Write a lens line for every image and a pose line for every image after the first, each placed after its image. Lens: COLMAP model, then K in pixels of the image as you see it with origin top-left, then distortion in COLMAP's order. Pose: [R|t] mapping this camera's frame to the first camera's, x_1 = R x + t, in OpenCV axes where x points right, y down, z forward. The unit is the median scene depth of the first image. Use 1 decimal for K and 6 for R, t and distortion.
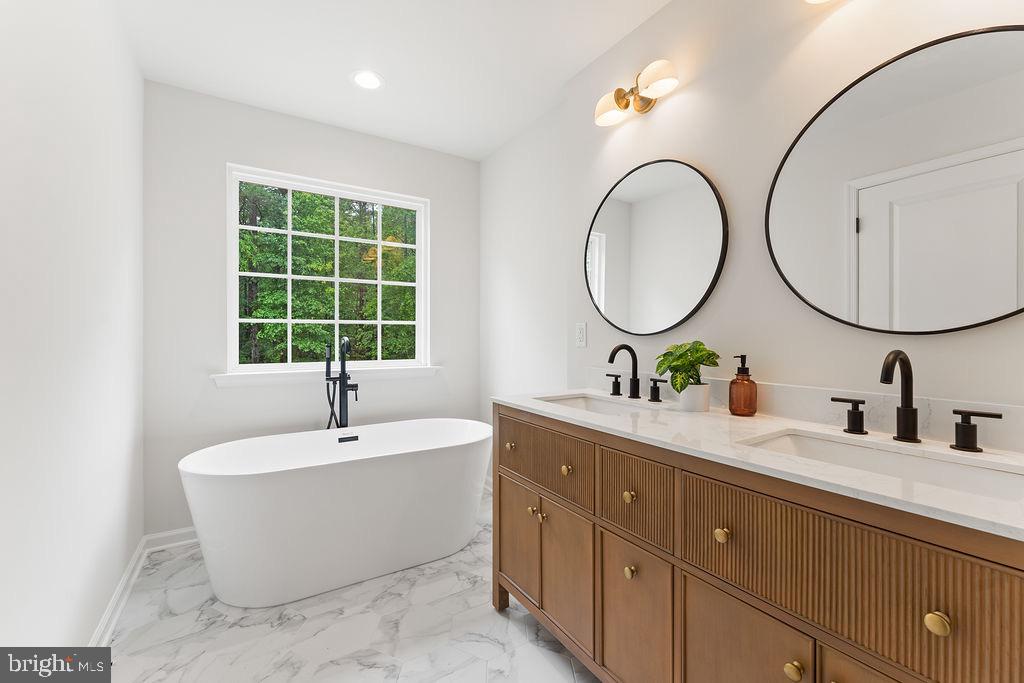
lens RADIAL K [[415.9, 0, 507.3], [0, 415.9, 337.0], [0, 0, 1]] dist [-0.004120, 0.000364]
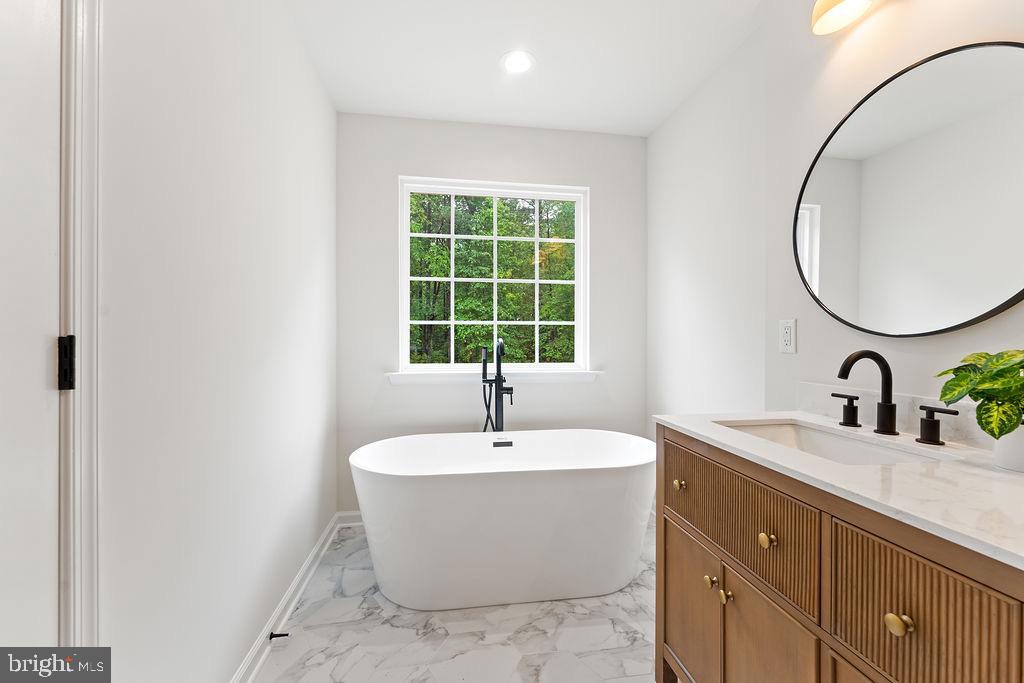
lens RADIAL K [[415.9, 0, 514.9], [0, 415.9, 337.3], [0, 0, 1]] dist [-0.004120, 0.000364]
pose [[0.924753, 0.001751, -0.380564, 0.014204], [-0.003220, 0.999990, -0.003222, 0.000696], [0.380555, 0.004205, 0.924749, 0.152777]]
